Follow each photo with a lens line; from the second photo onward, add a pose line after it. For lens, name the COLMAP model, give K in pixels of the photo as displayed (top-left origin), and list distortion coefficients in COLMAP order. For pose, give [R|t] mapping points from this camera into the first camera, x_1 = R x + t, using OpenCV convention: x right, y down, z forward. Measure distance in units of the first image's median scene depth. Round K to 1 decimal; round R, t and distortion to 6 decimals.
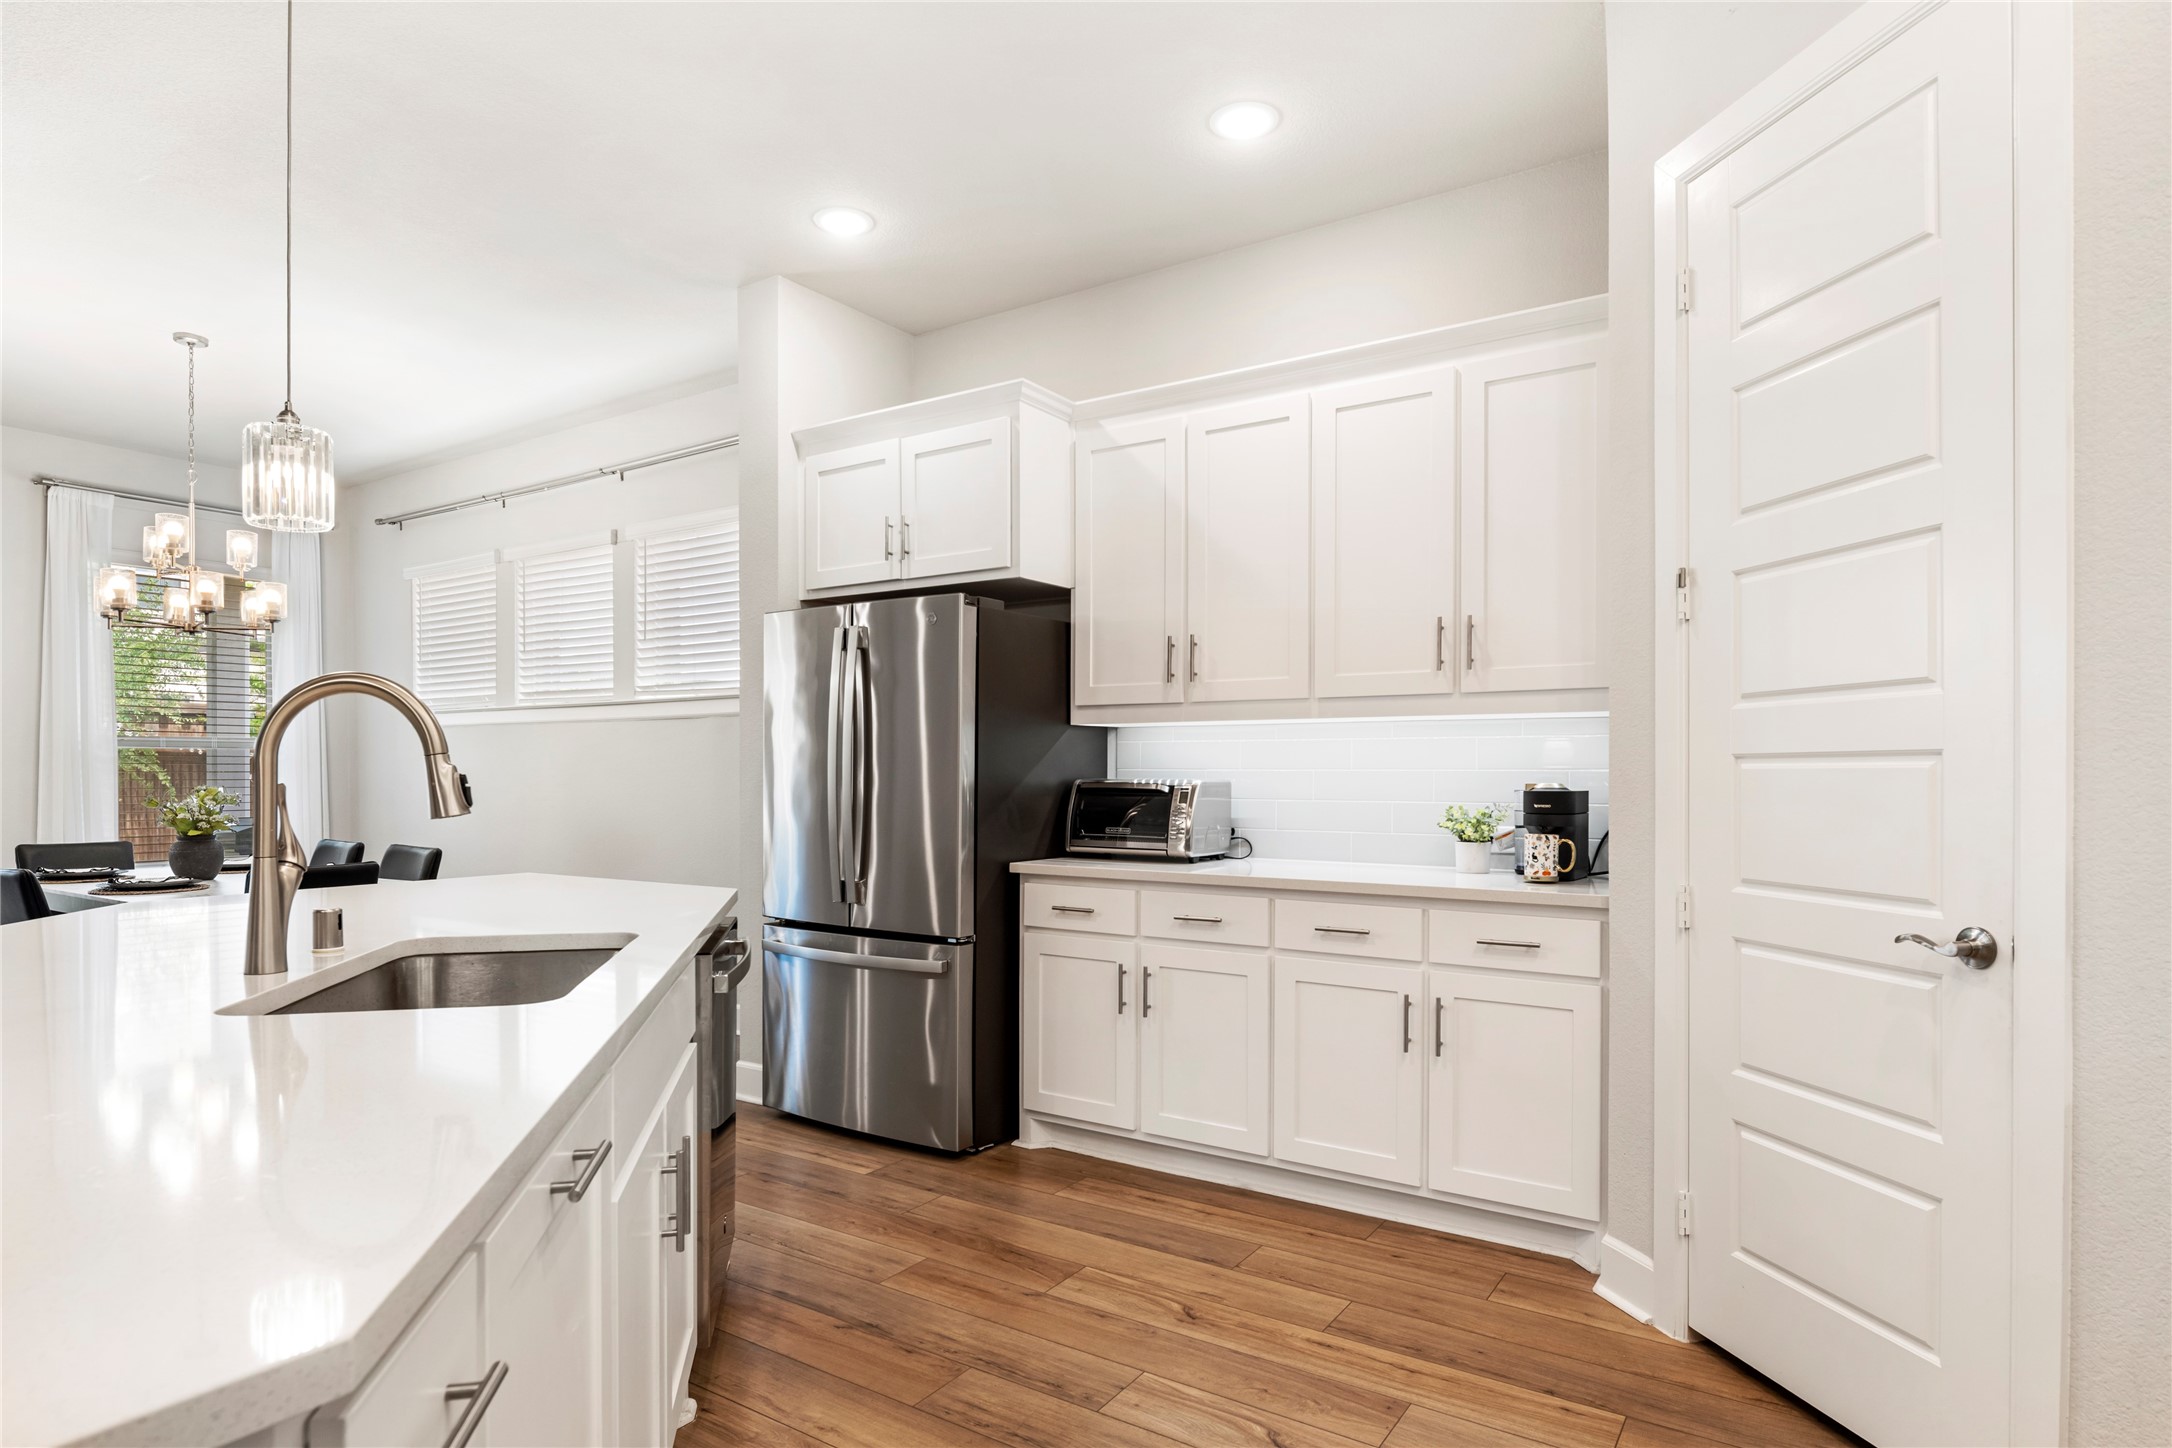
lens RADIAL K [[1190.8, 0, 1074.8], [0, 1190.8, 781.6], [0, 0, 1]] dist [0.001055, -0.007075]
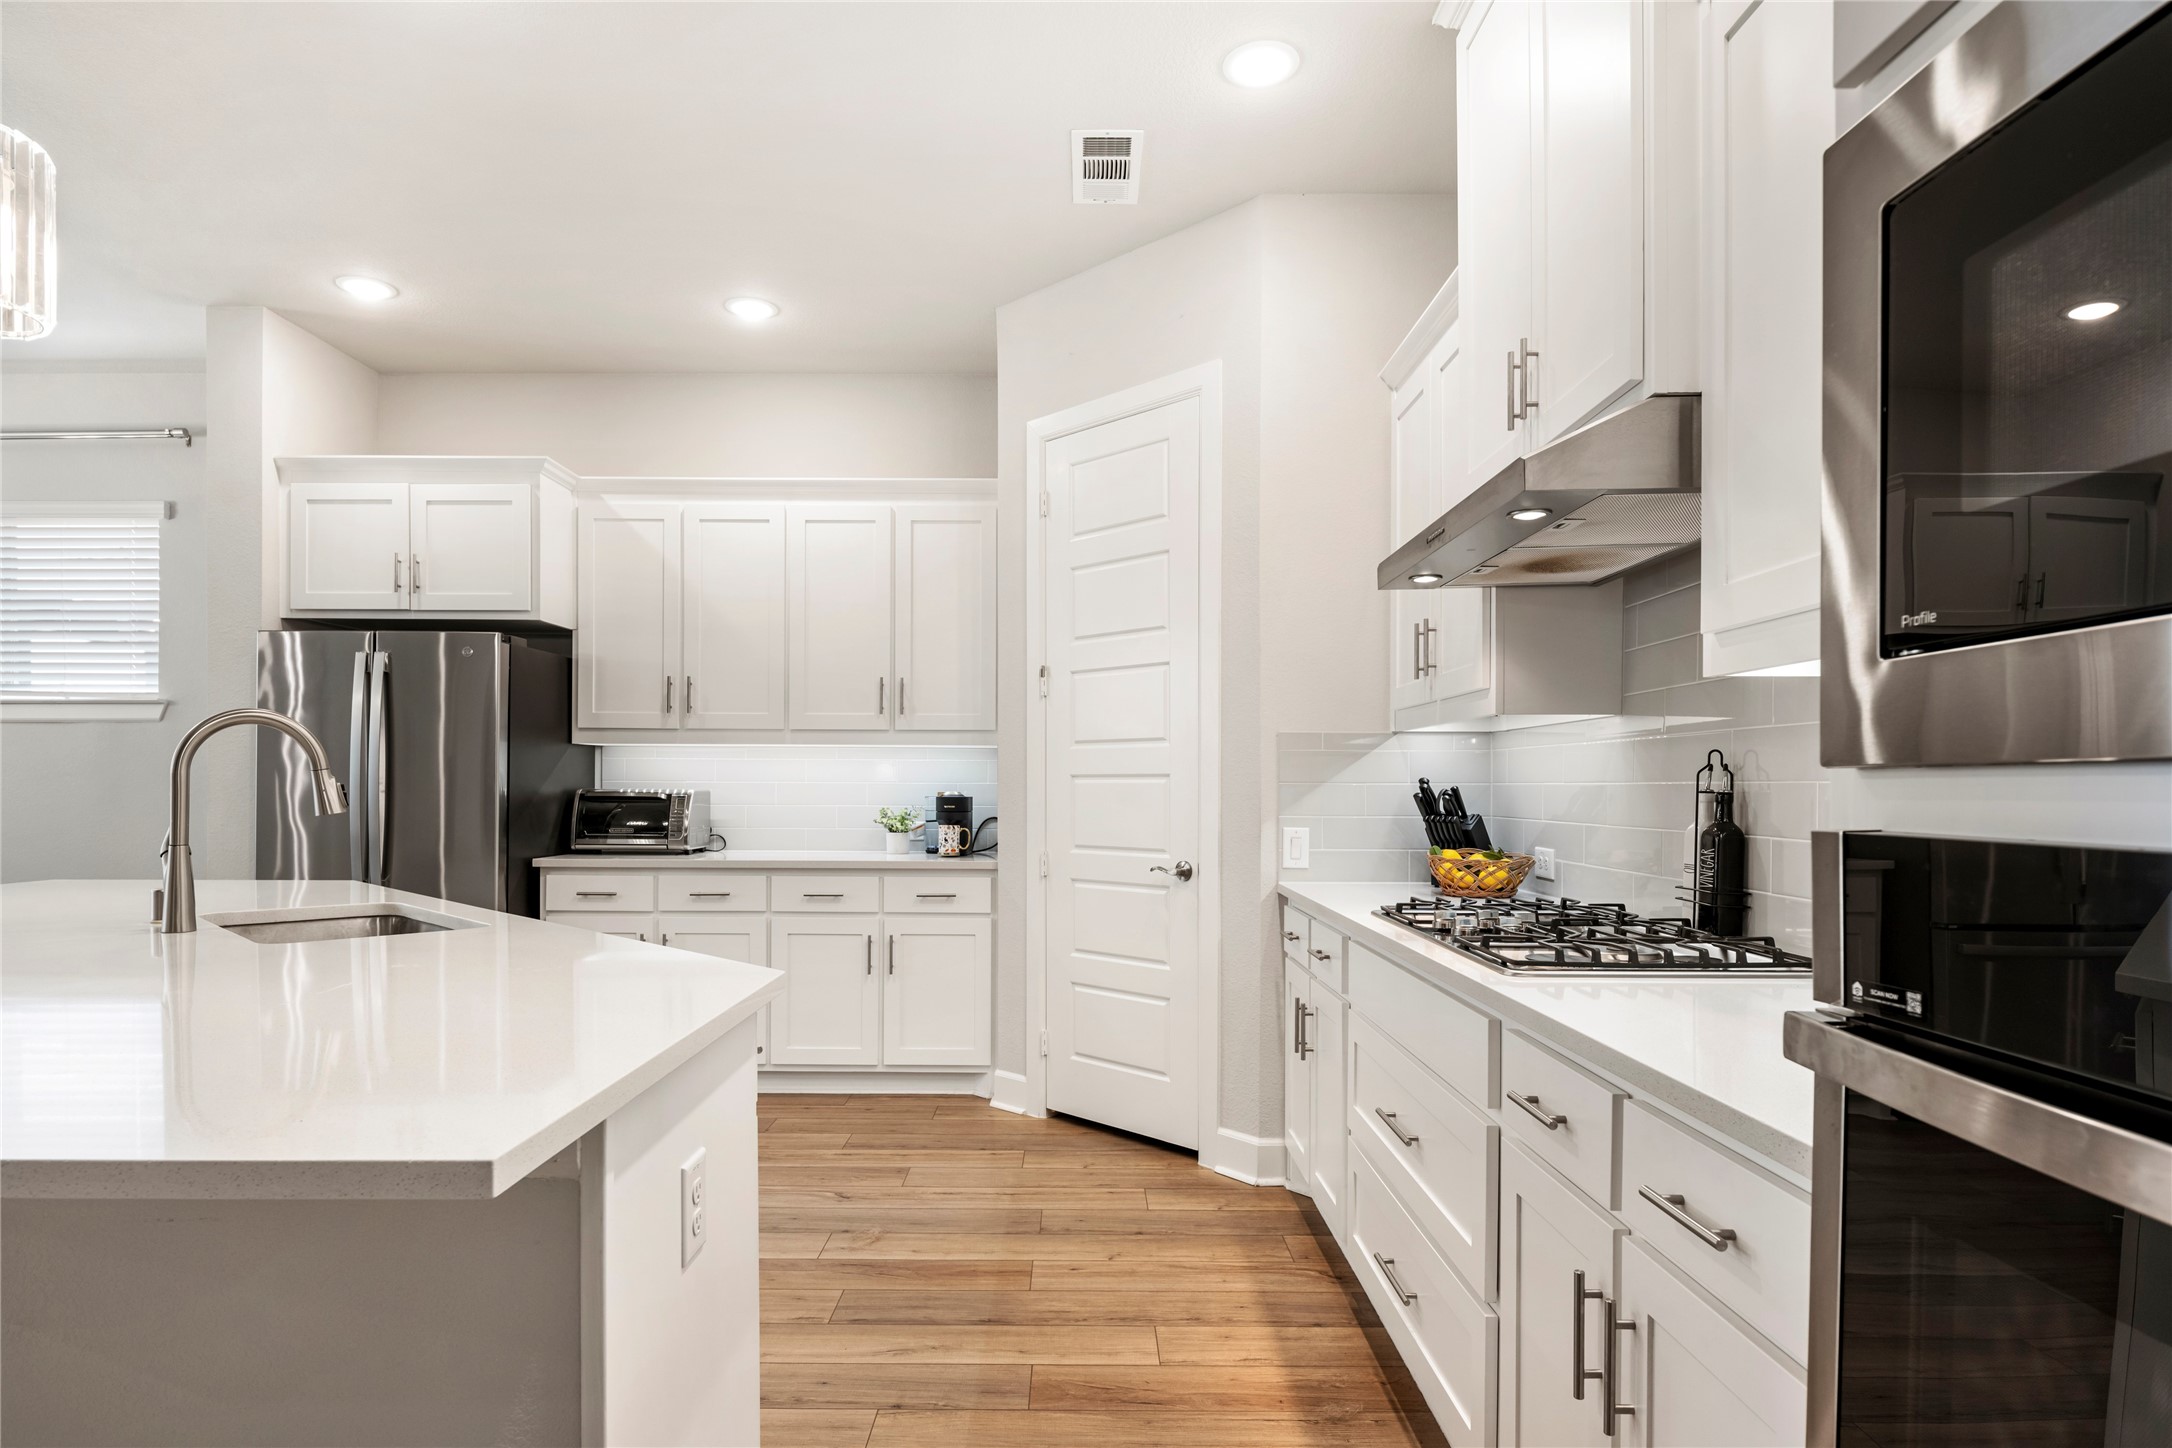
lens RADIAL K [[1190.8, 0, 1077.2], [0, 1190.8, 797.9], [0, 0, 1]] dist [0.001055, -0.007075]
pose [[0.834659, -0.003389, 0.550756, -0.295462], [0.000722, 0.999987, 0.005059, 0.001766], [-0.550766, -0.003824, 0.834651, -0.344011]]
